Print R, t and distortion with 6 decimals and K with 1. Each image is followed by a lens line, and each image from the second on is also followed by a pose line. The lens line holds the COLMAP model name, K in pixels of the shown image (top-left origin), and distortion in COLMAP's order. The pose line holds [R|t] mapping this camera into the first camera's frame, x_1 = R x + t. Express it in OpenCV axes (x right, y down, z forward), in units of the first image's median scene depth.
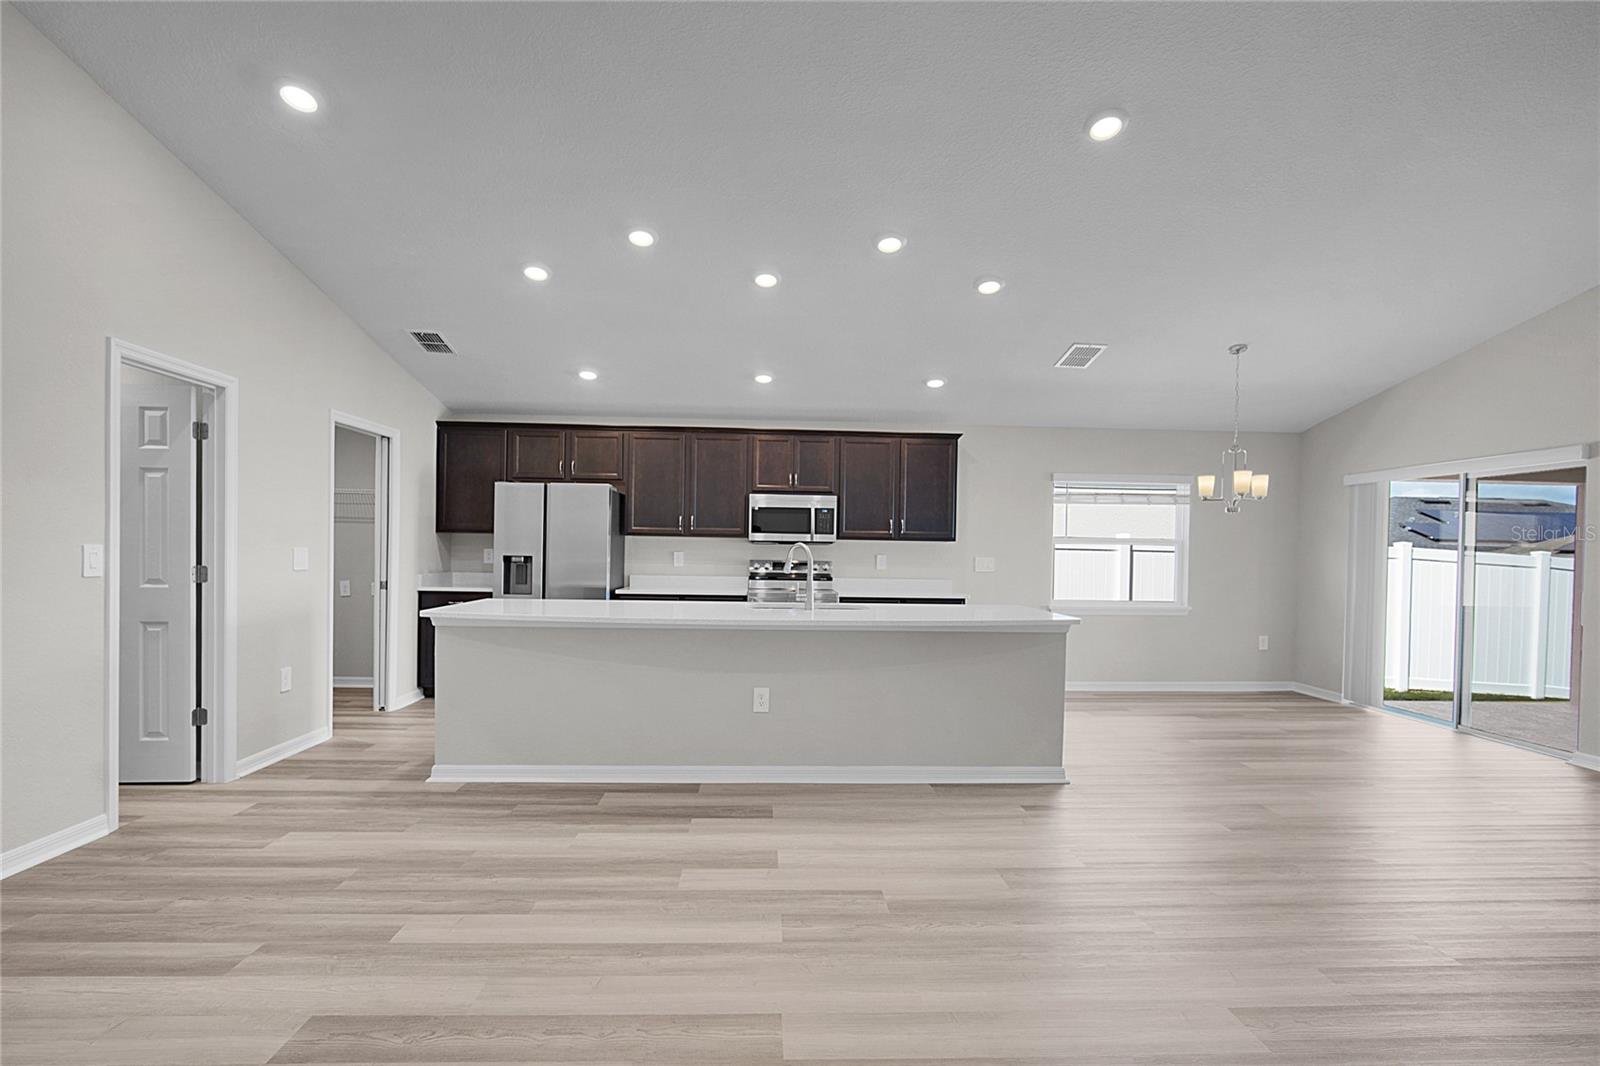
lens RADIAL K [[716.3, 0, 795.0], [0, 716.3, 557.2], [0, 0, 1]] dist [-0.011845, 0.002494]
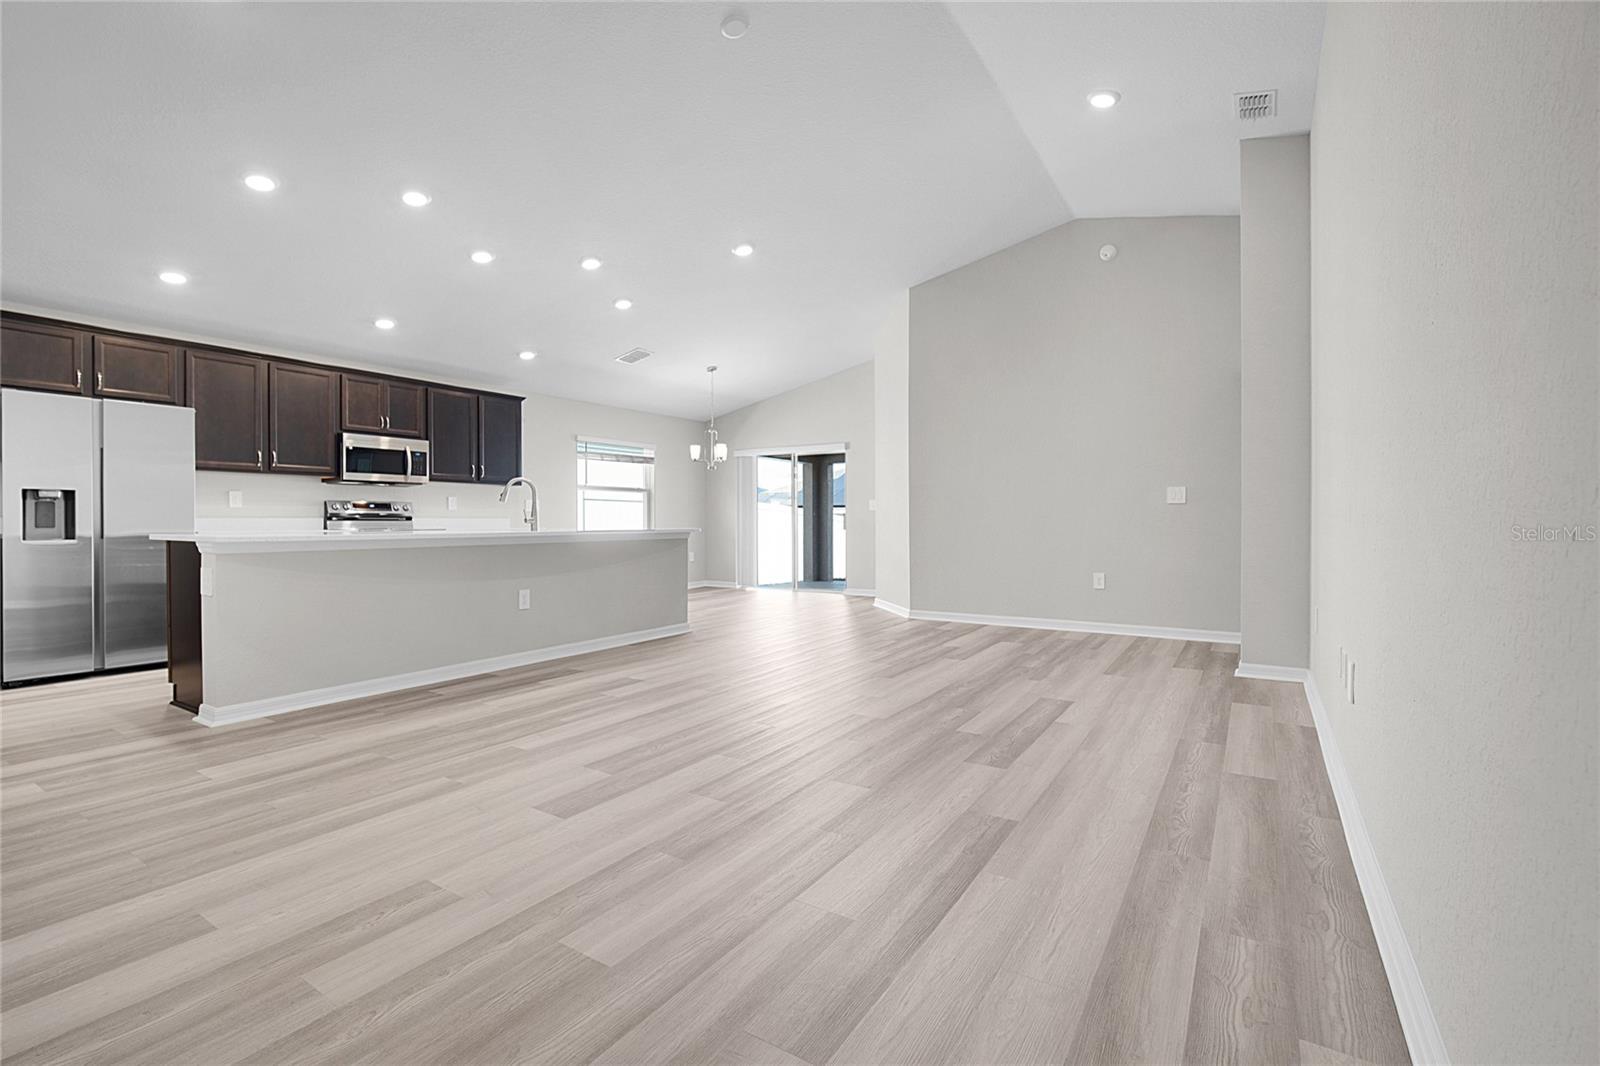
lens RADIAL K [[716.3, 0, 792.0], [0, 716.3, 521.7], [0, 0, 1]] dist [-0.011845, 0.002494]
pose [[0.577914, -0.018326, 0.815892, -0.582976], [0.019485, 0.999773, 0.008655, 0.043707], [-0.815865, 0.010896, 0.578139, -0.086302]]
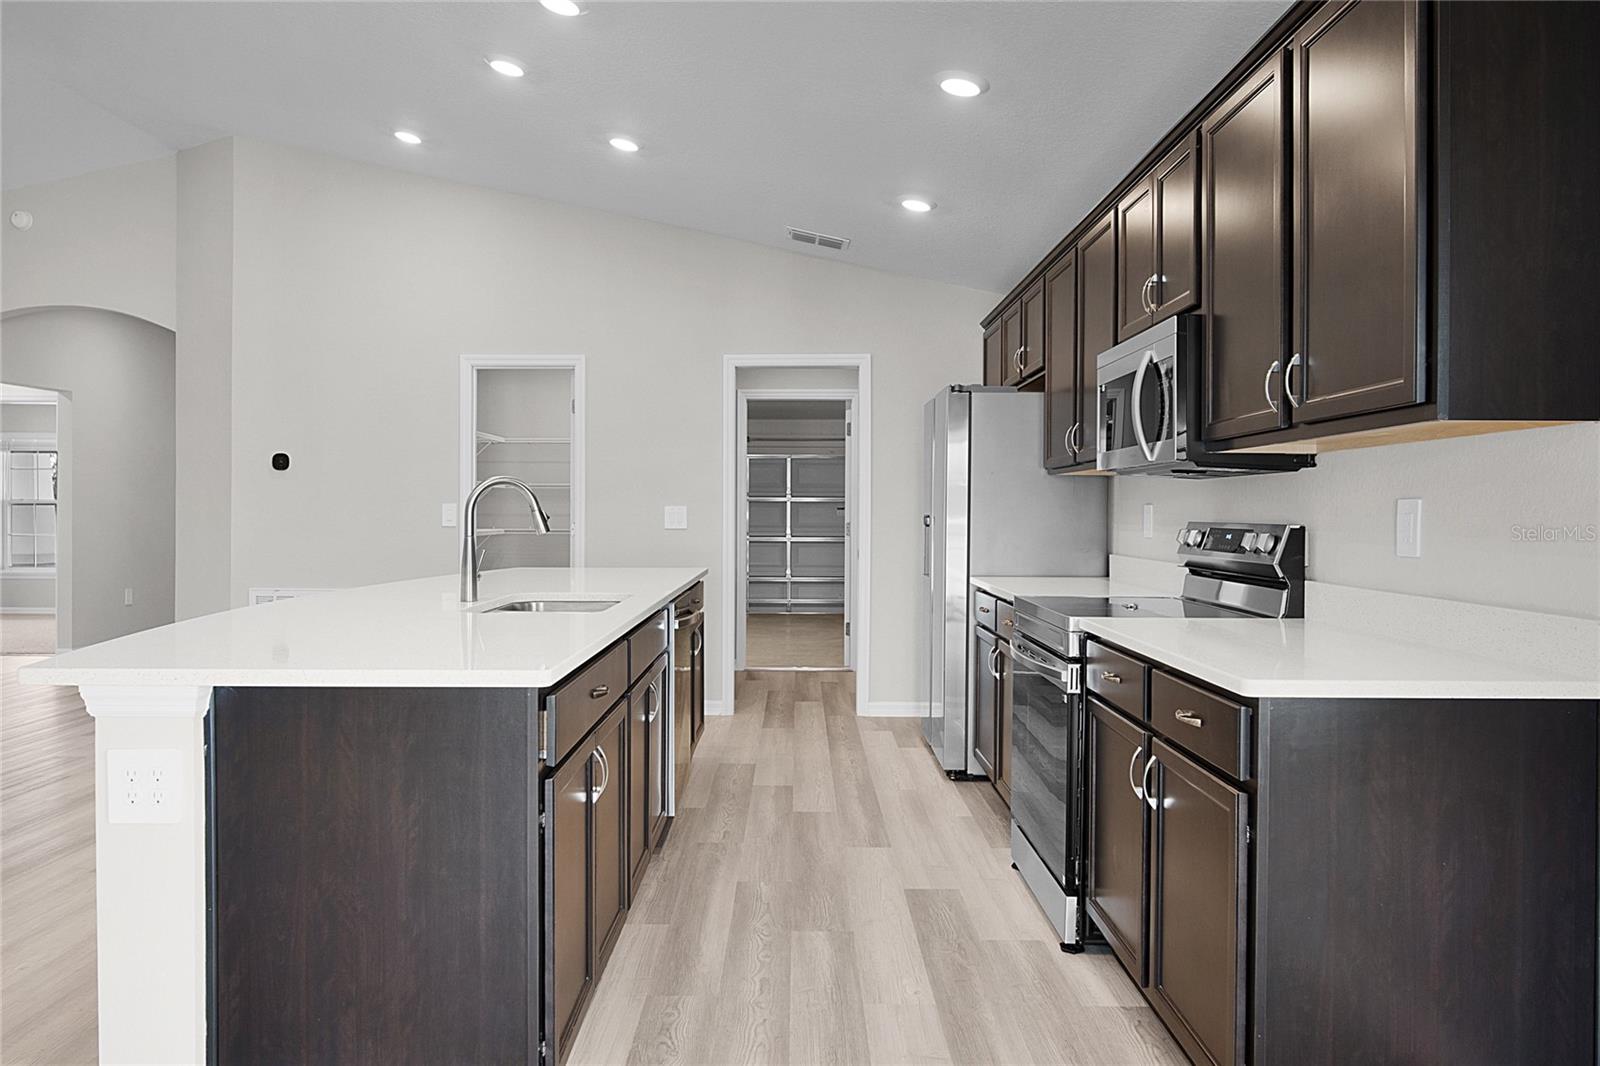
lens RADIAL K [[1088.5, 0, 800.1], [0, 1088.5, 524.7], [0, 0, 1]] dist [-0.008504, -0.001492]
pose [[-0.065521, -0.004497, -0.997841, 0.629851], [-0.012836, 0.999911, -0.003663, 0.012588], [0.997769, 0.012568, -0.065573, 1.015577]]
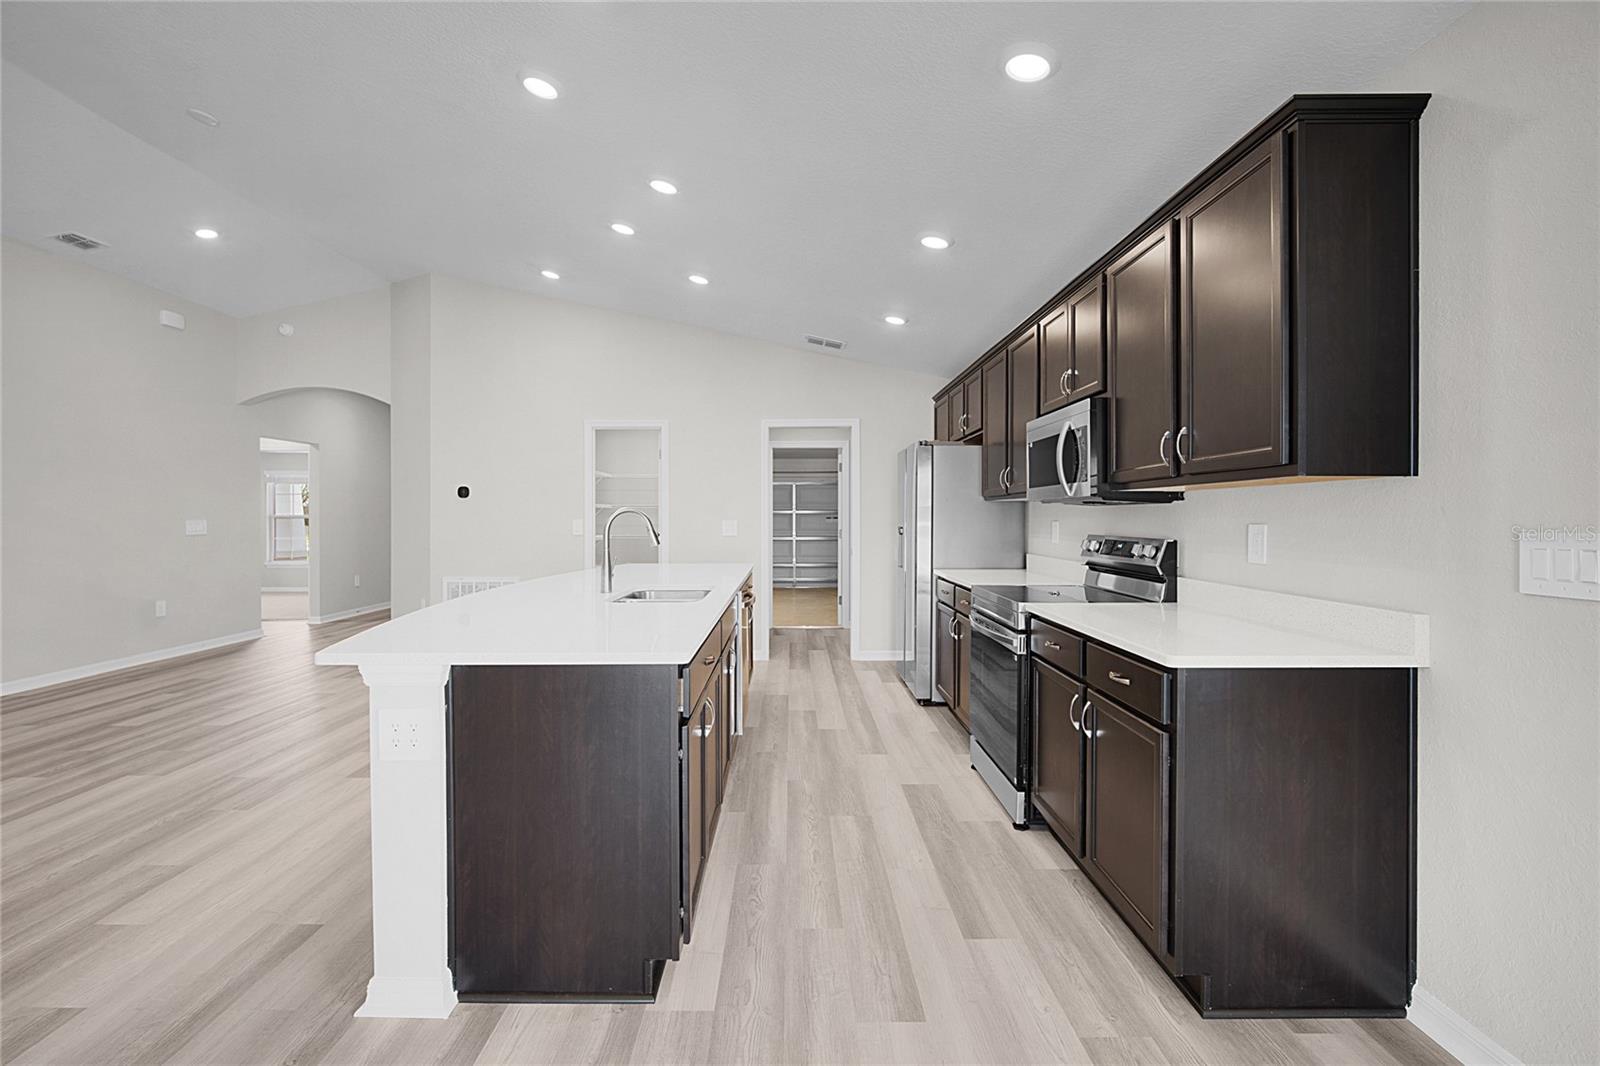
lens RADIAL K [[716.3, 0, 801.1], [0, 716.3, 525.3], [0, 0, 1]] dist [-0.011845, 0.002494]
pose [[-0.054347, -0.004406, -0.998512, 0.613725], [-0.008005, 0.999960, -0.003977, 0.001140], [0.998490, 0.007777, -0.054381, 0.982165]]
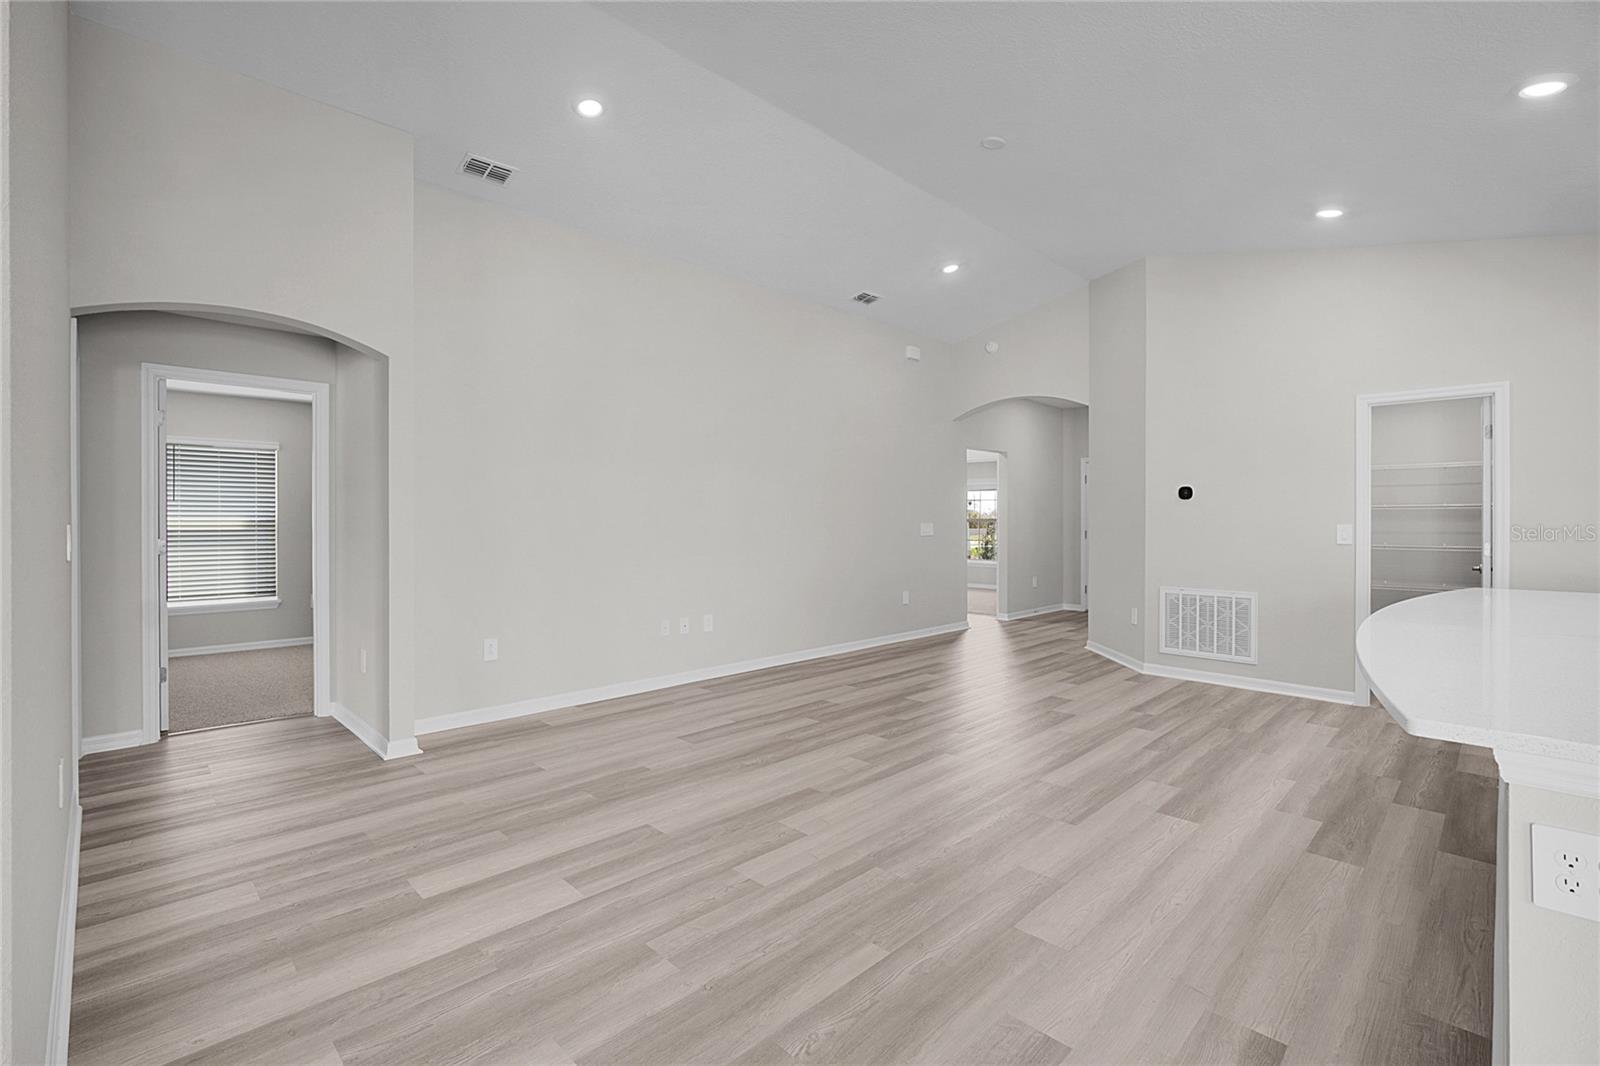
lens RADIAL K [[716.3, 0, 784.7], [0, 716.3, 531.1], [0, 0, 1]] dist [-0.011845, 0.002494]
pose [[-0.755282, -0.006713, -0.655366, 0.599298], [-0.018343, 0.999772, 0.010899, 0.001677], [0.655144, 0.020253, -0.755233, 0.770195]]
